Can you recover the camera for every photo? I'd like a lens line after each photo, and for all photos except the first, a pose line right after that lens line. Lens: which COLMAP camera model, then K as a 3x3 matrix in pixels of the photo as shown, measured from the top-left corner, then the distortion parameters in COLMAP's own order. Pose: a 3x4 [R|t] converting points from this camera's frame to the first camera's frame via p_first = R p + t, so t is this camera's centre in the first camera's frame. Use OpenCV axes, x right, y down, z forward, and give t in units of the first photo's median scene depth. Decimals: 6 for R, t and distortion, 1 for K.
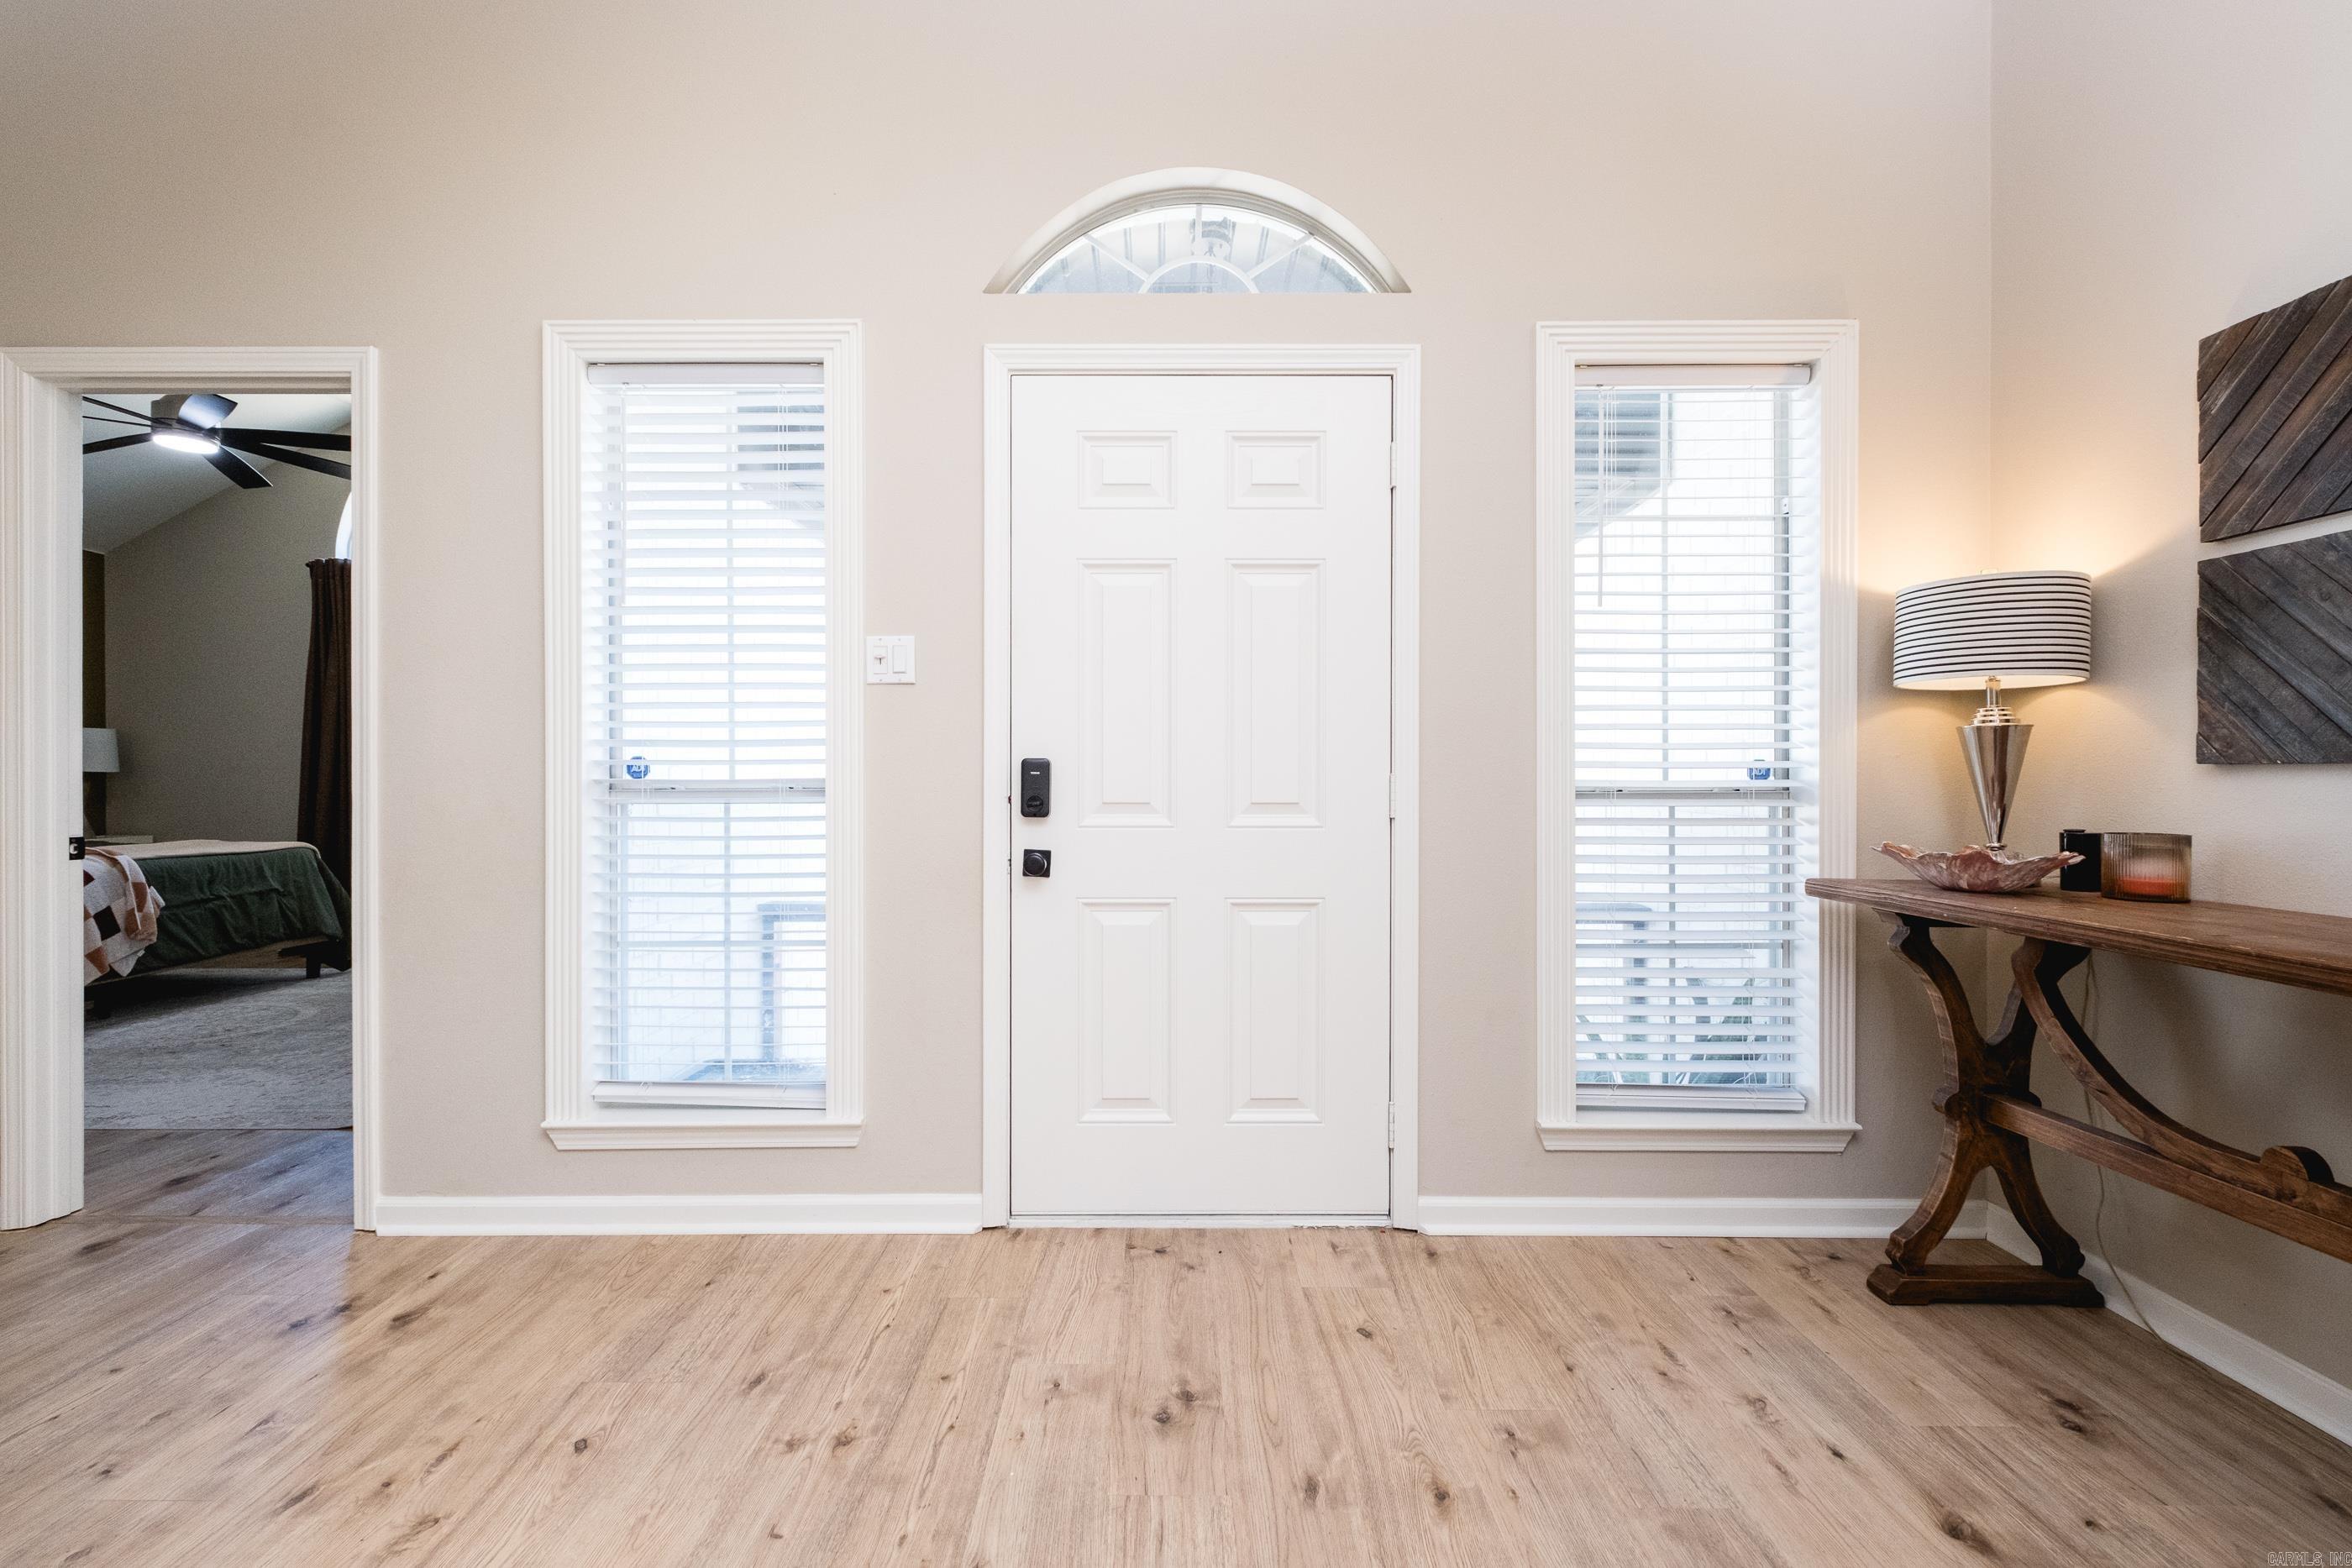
lens RADIAL K [[1066.0, 0, 1131.1], [0, 1066.0, 793.5], [0, 0, 1]] dist [0.003972, -0.000723]
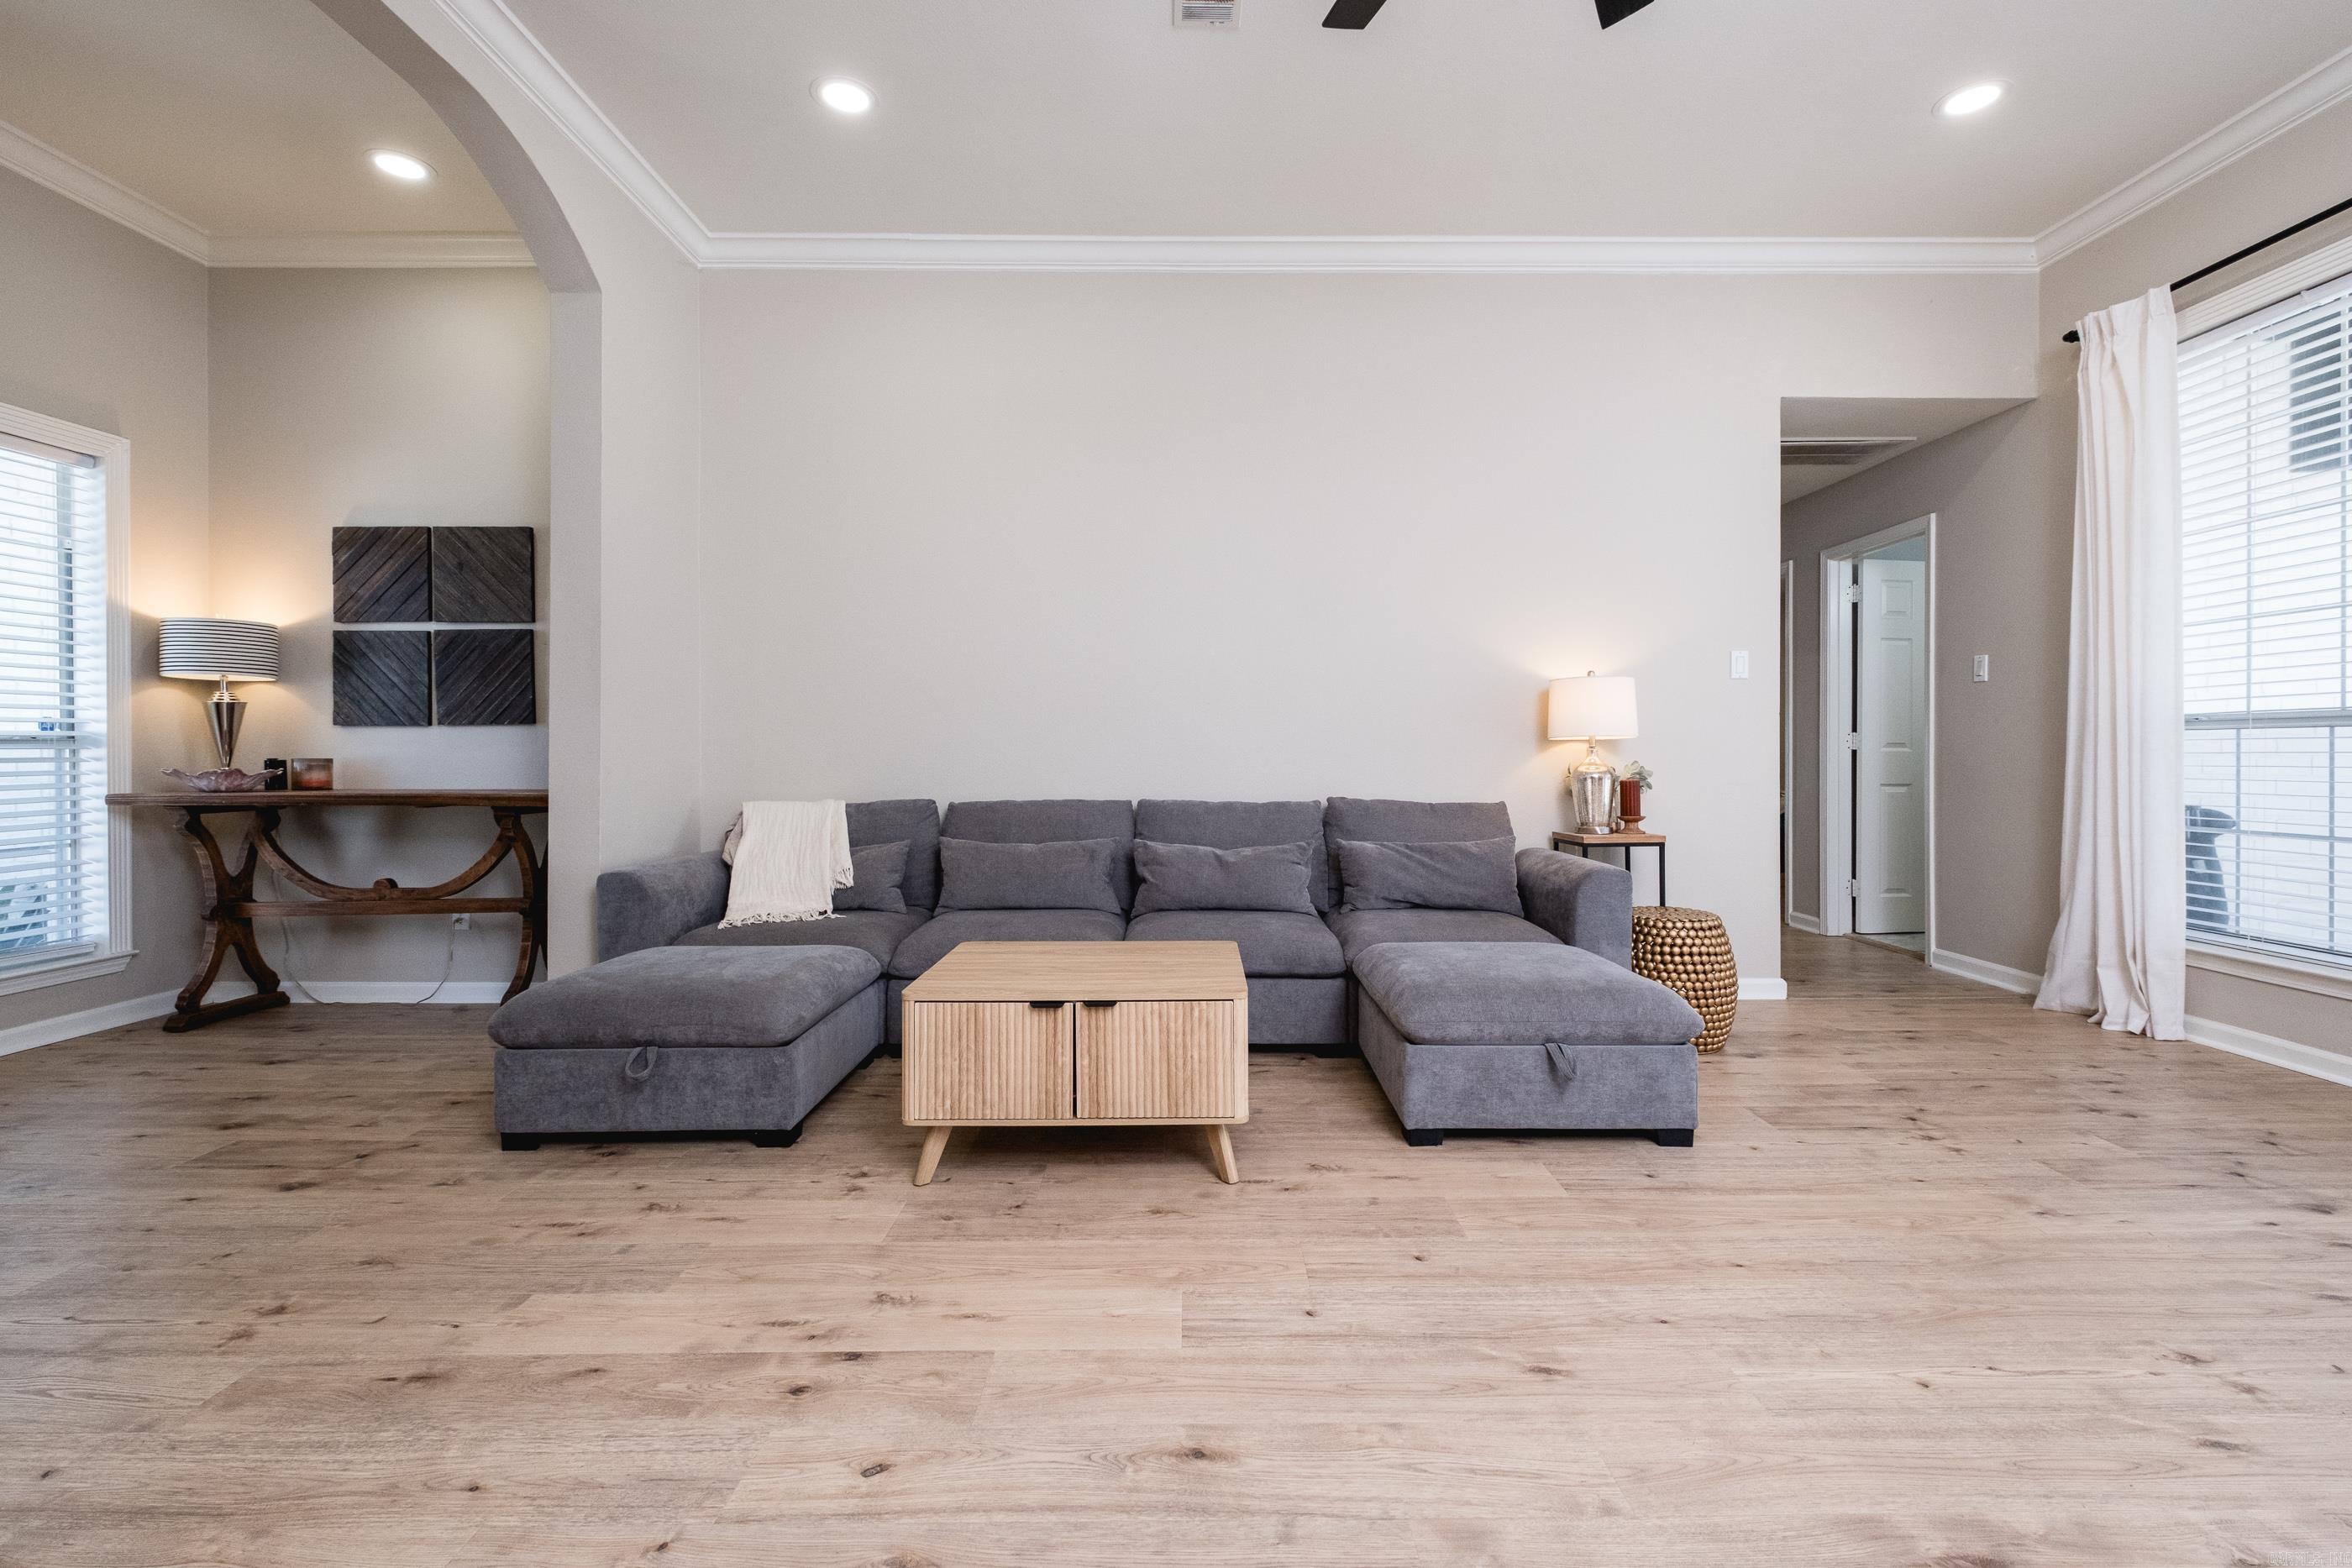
lens RADIAL K [[1018.8, 0, 1195.0], [0, 1018.8, 747.3], [0, 0, 1]] dist [0.006523, -0.004104]
pose [[-0.013862, 0.004191, 0.999895, -0.913648], [0.017000, 0.999848, -0.003955, 0.046404], [-0.999759, 0.016943, -0.013931, -0.590277]]
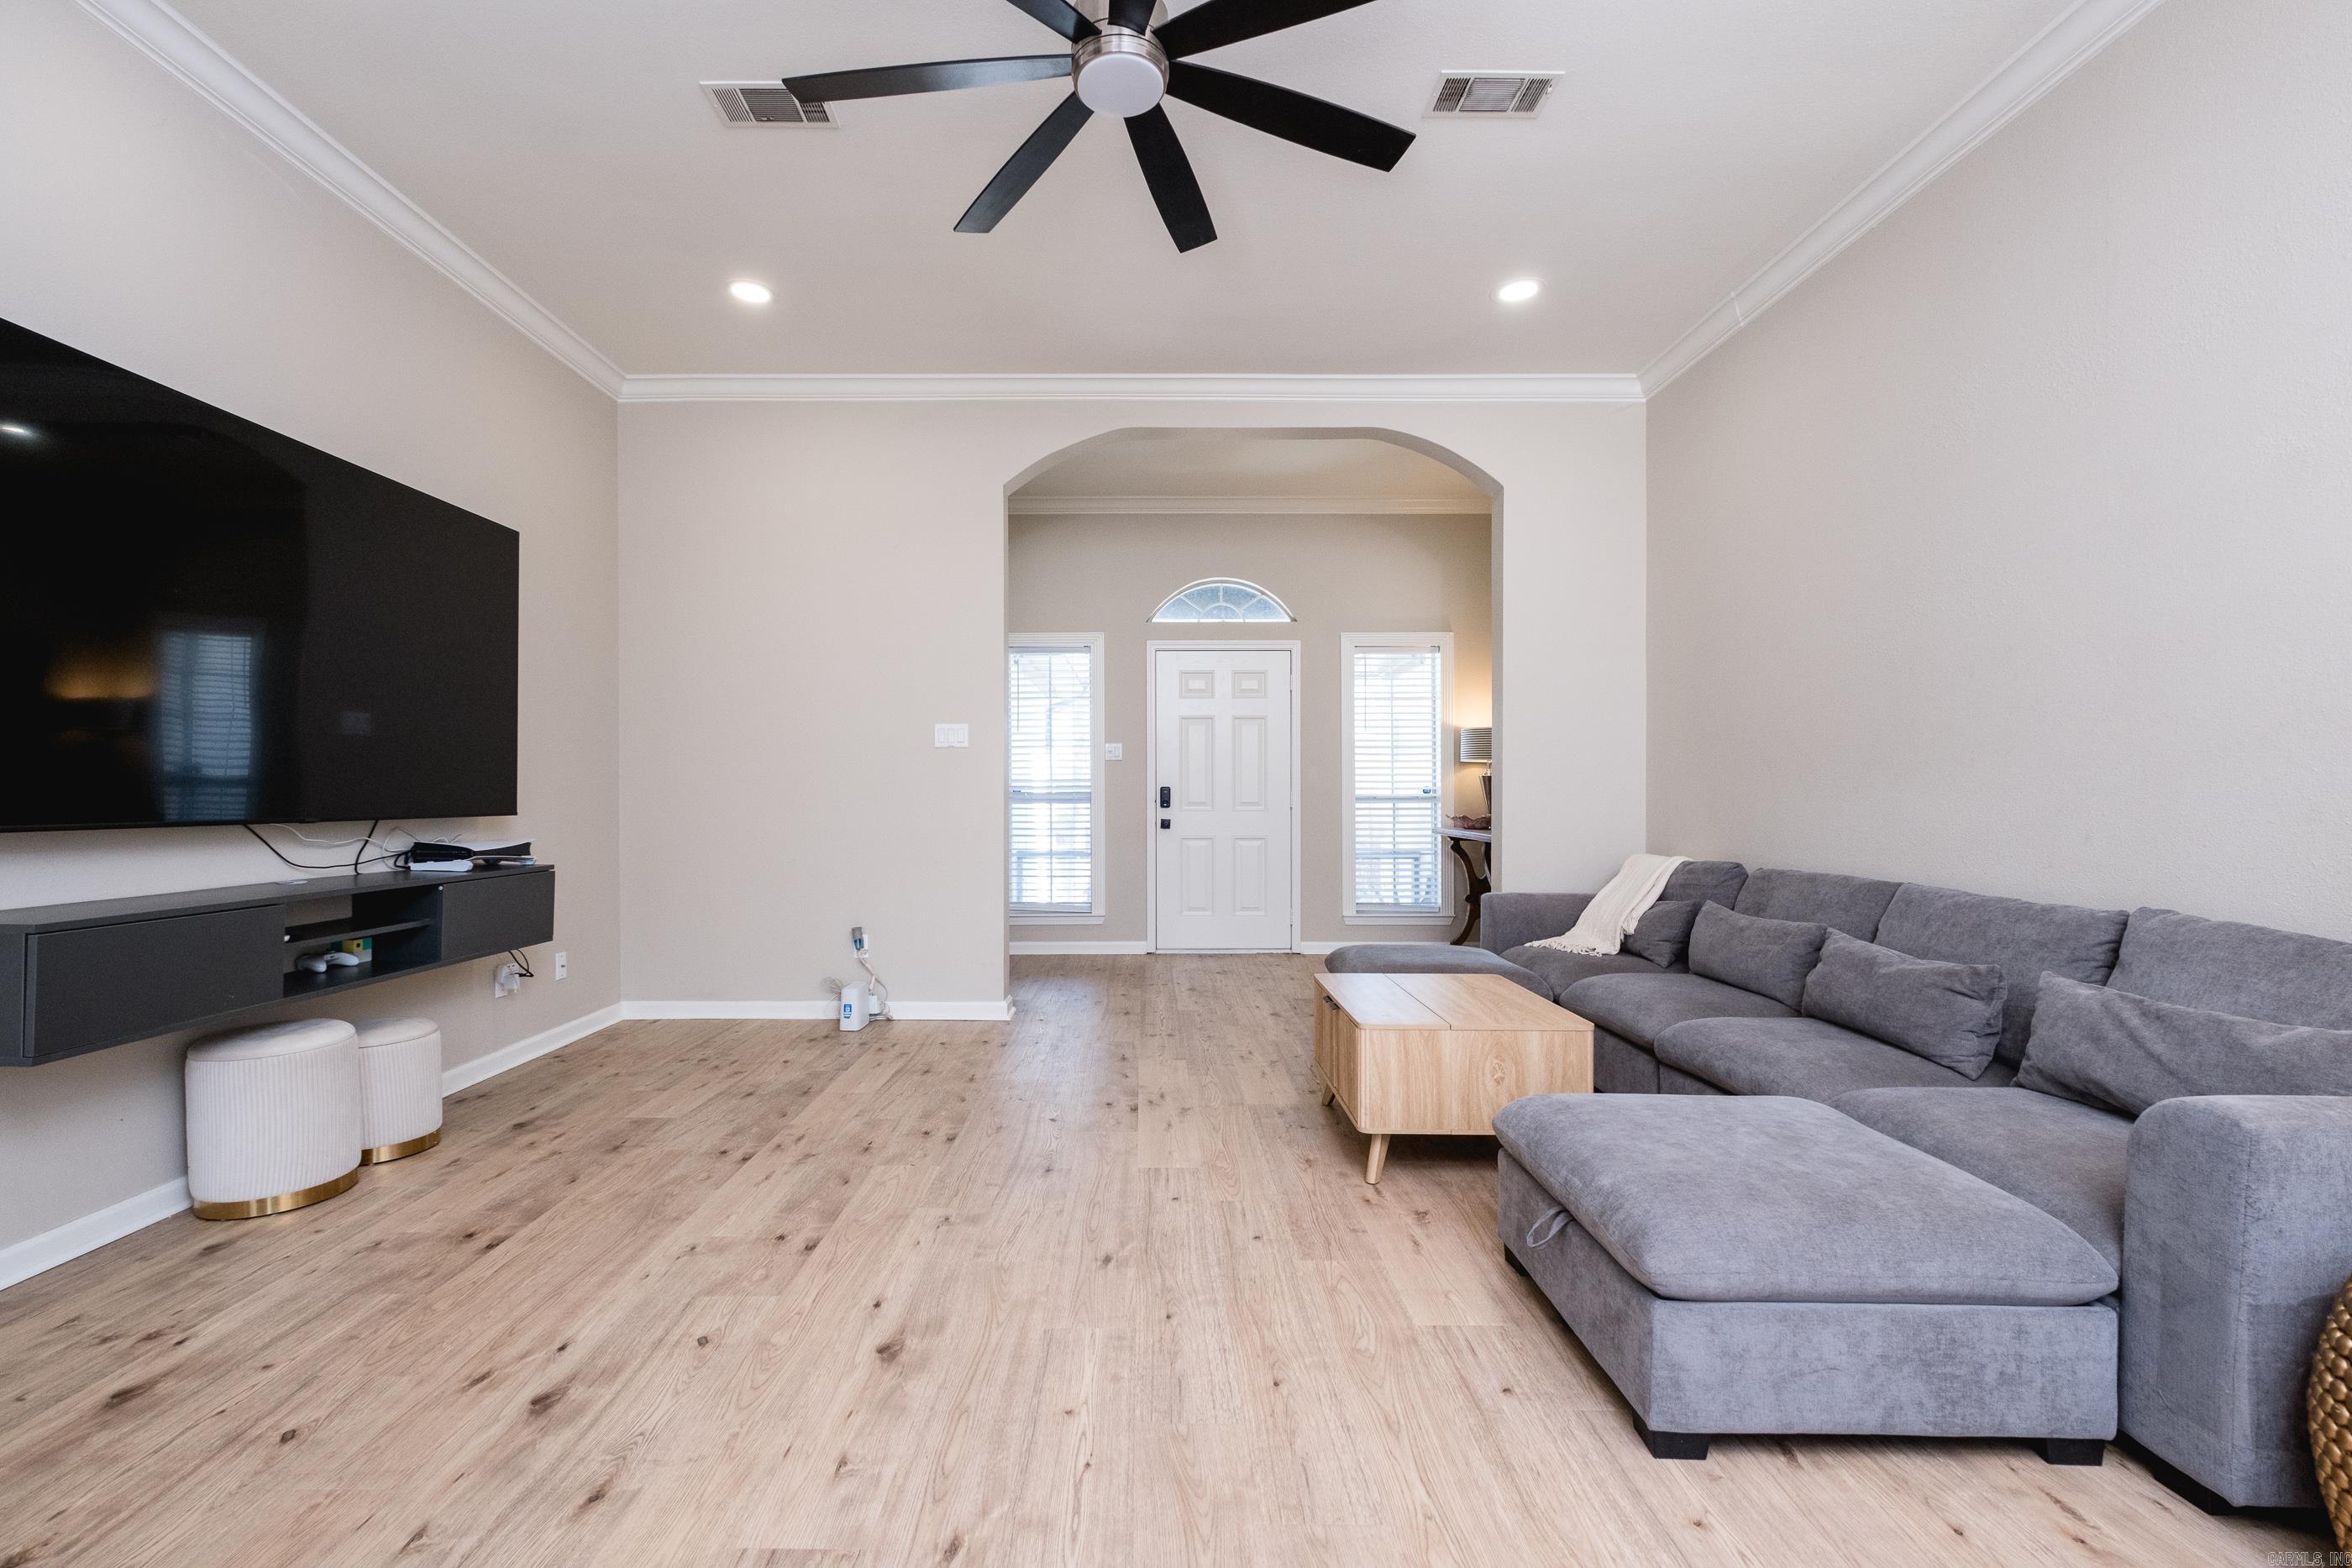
lens RADIAL K [[1018.8, 0, 1135.9], [0, 1018.8, 789.5], [0, 0, 1]] dist [0.006523, -0.004104]
pose [[0.999996, -0.001713, -0.002045, -0.178068], [0.001674, 0.999822, -0.018791, 0.028069], [0.002077, 0.018787, 0.999821, -1.860712]]
